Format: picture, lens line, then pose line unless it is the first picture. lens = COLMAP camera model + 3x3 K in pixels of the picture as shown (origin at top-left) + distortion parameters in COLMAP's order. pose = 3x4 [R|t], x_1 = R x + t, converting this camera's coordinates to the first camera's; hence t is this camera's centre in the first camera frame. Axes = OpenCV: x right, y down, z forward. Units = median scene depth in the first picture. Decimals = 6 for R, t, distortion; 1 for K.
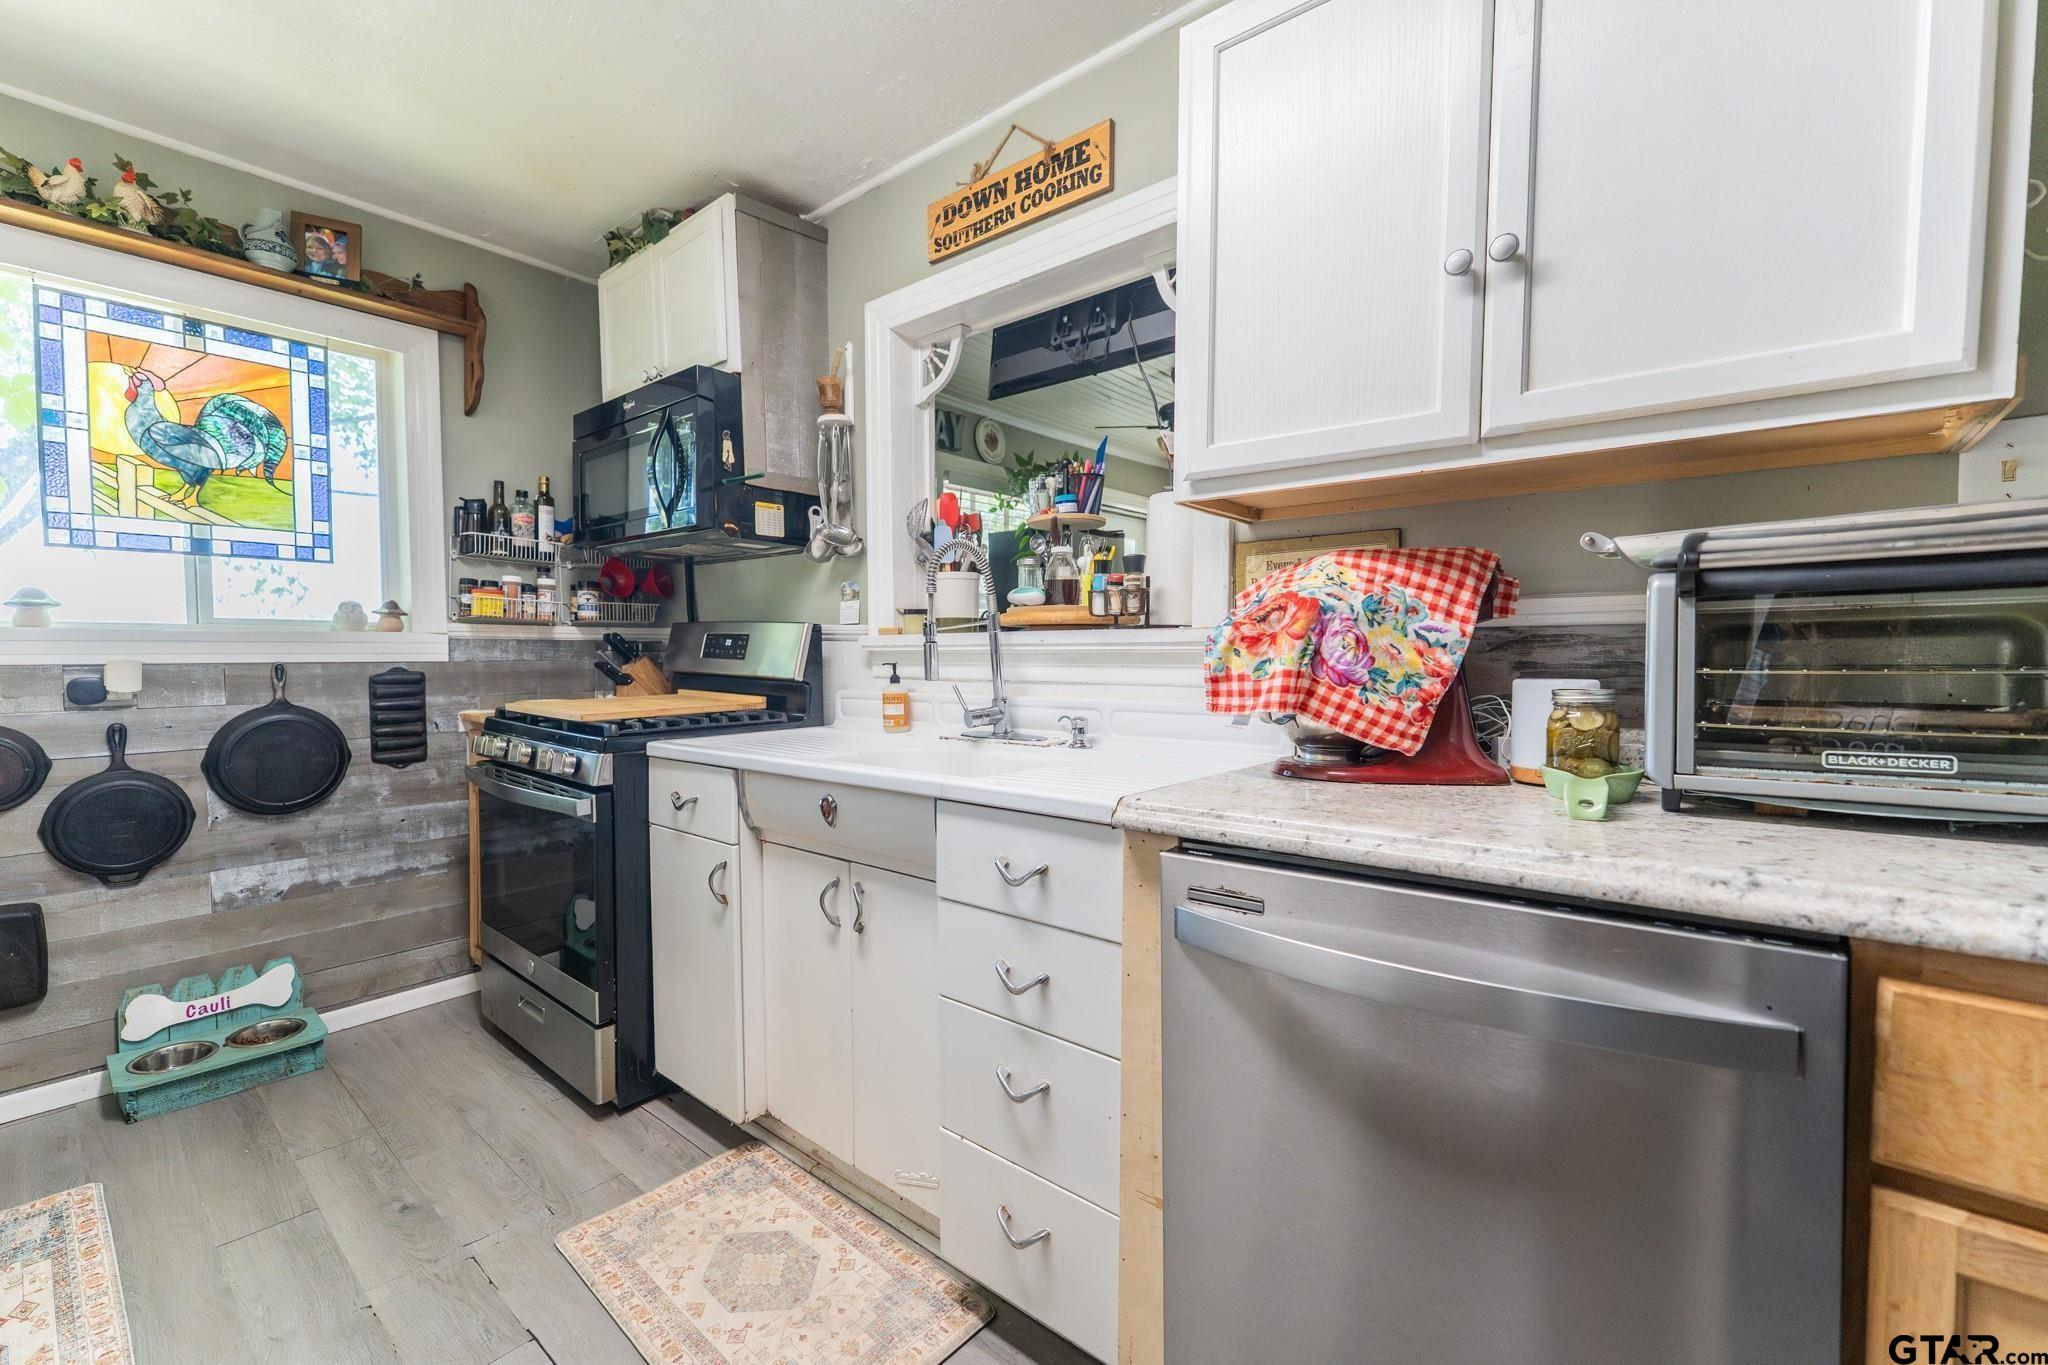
lens RADIAL K [[848.3, 0, 1013.3], [0, 848.3, 684.8], [0, 0, 1]] dist [0.000749, -0.000777]
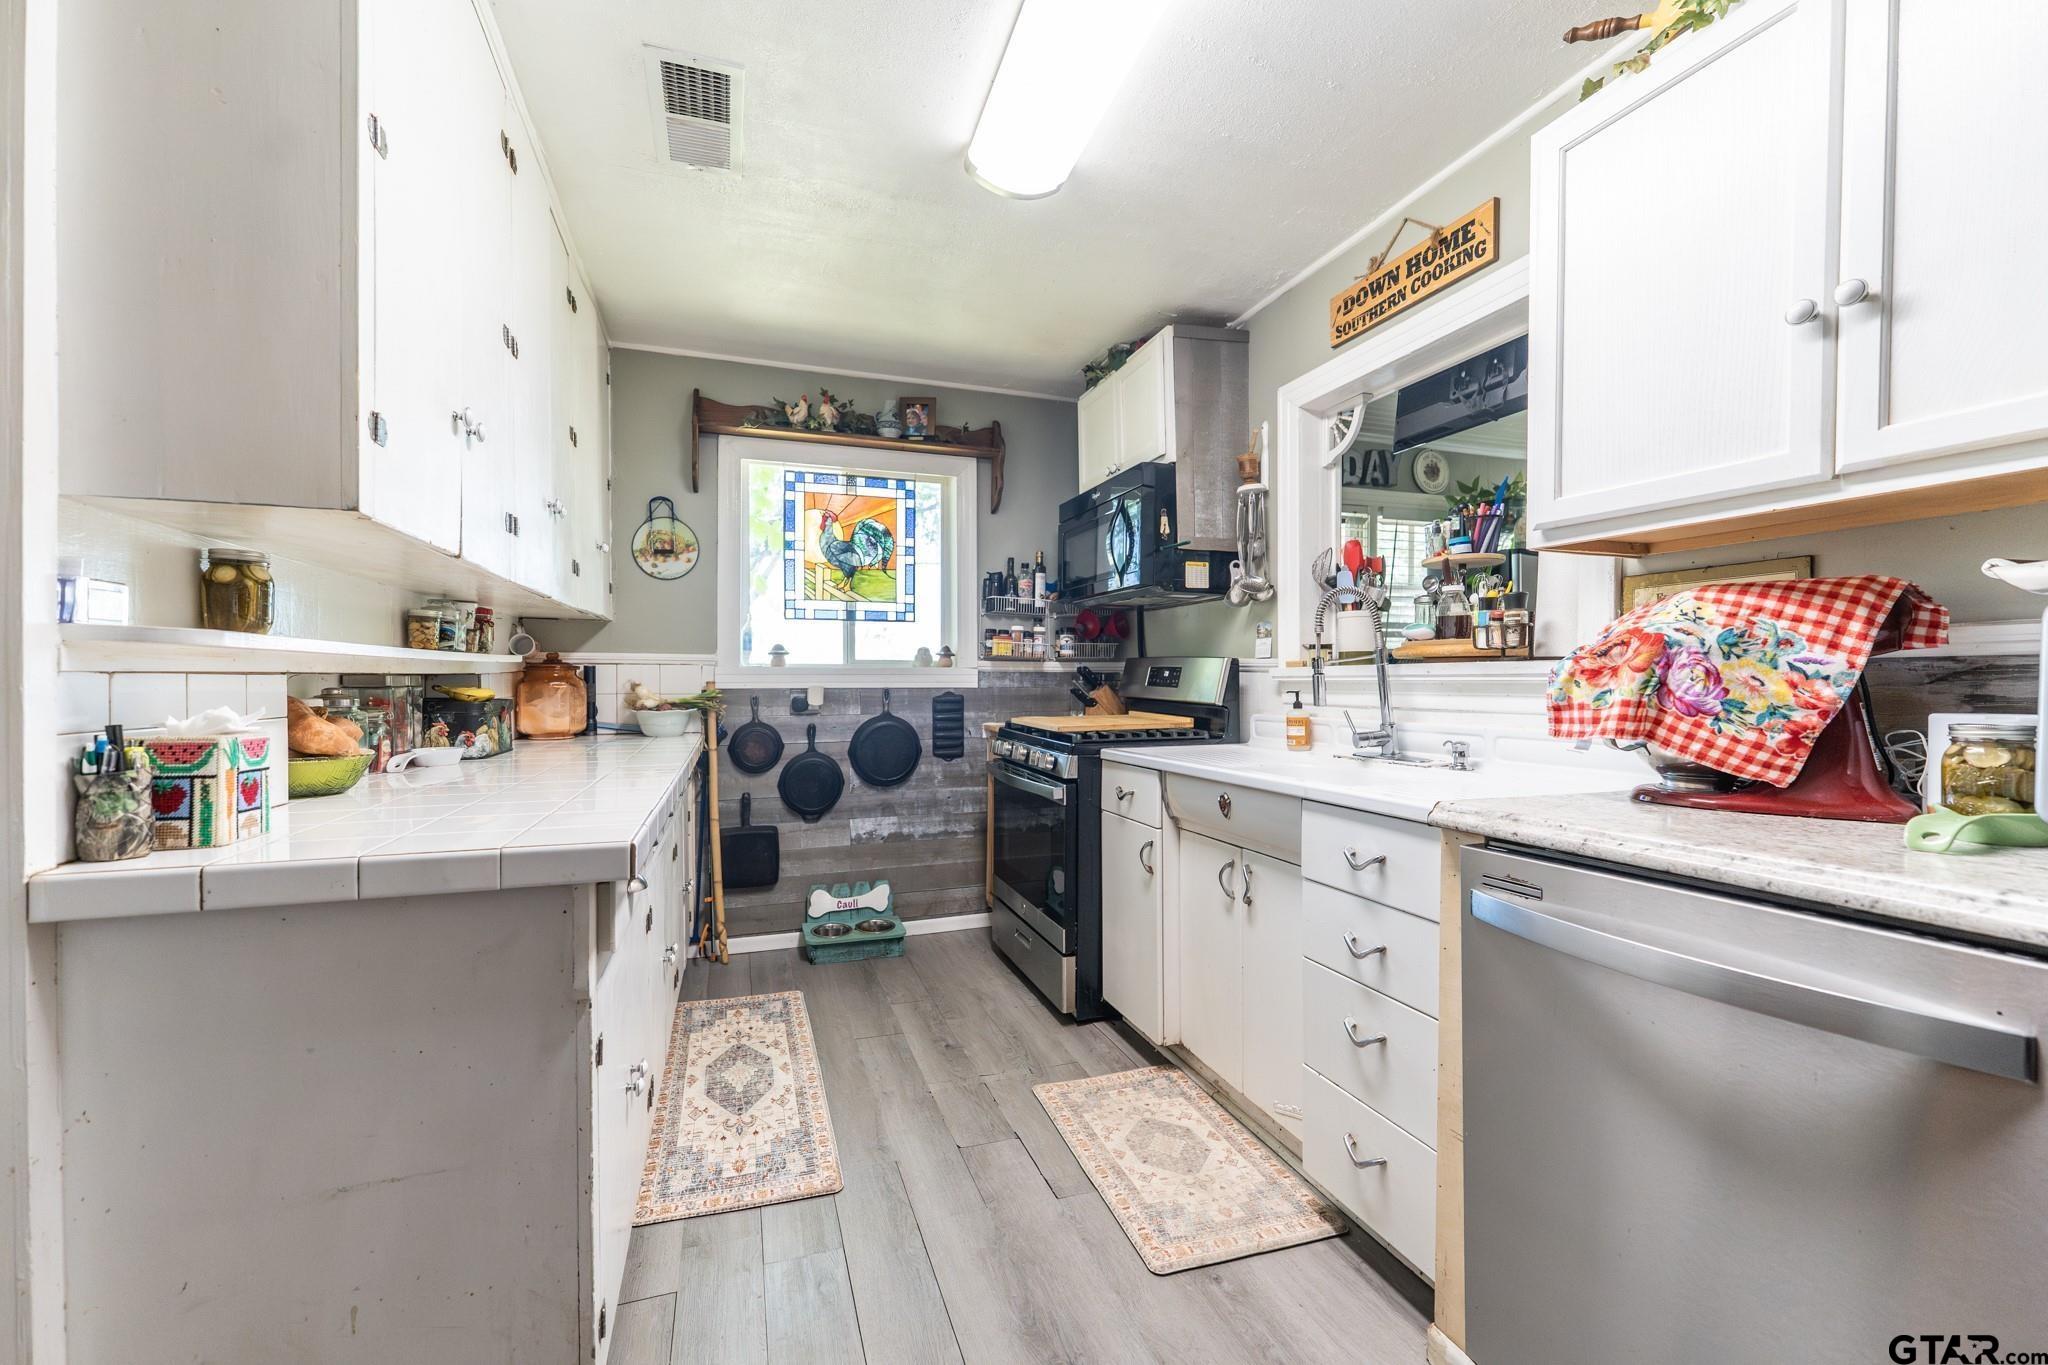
lens RADIAL K [[828.6, 0, 1007.7], [0, 828.6, 684.2], [0, 0, 1]] dist [0.001920, -0.000620]
pose [[0.854853, 0.003442, -0.518859, 0.116687], [-0.021051, 0.999385, -0.028052, 0.005162], [0.518444, 0.034903, 0.854399, -0.191996]]
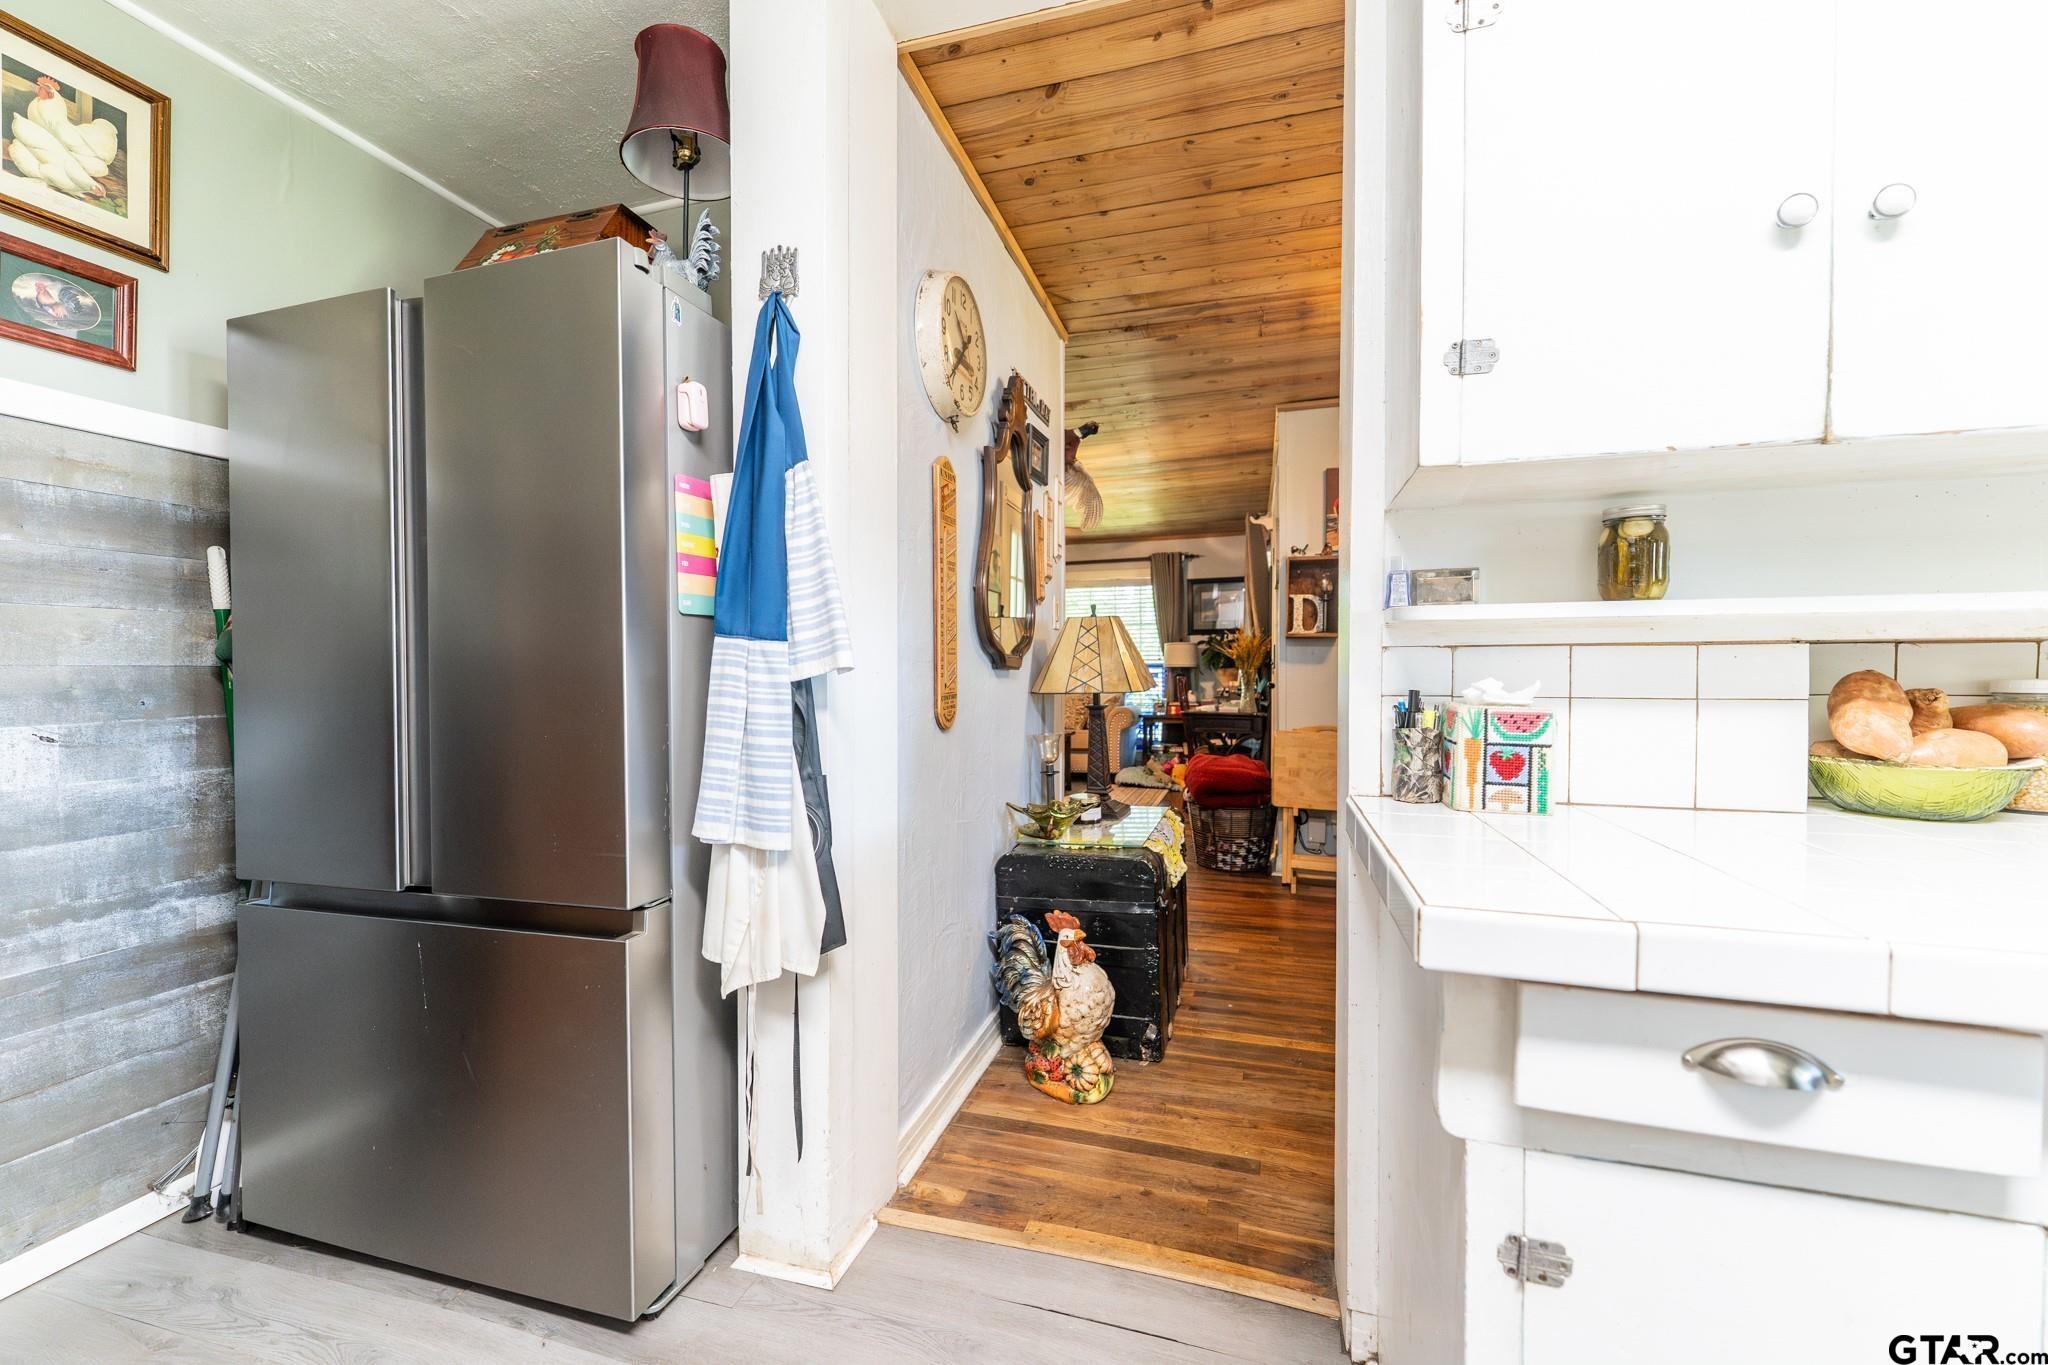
lens RADIAL K [[828.6, 0, 1007.7], [0, 828.6, 684.2], [0, 0, 1]] dist [0.001920, -0.000620]
pose [[-0.919045, 0.010357, -0.394016, -0.089486], [-0.012591, 0.998373, 0.055611, -0.006766], [0.393951, 0.056070, -0.917420, 0.379279]]
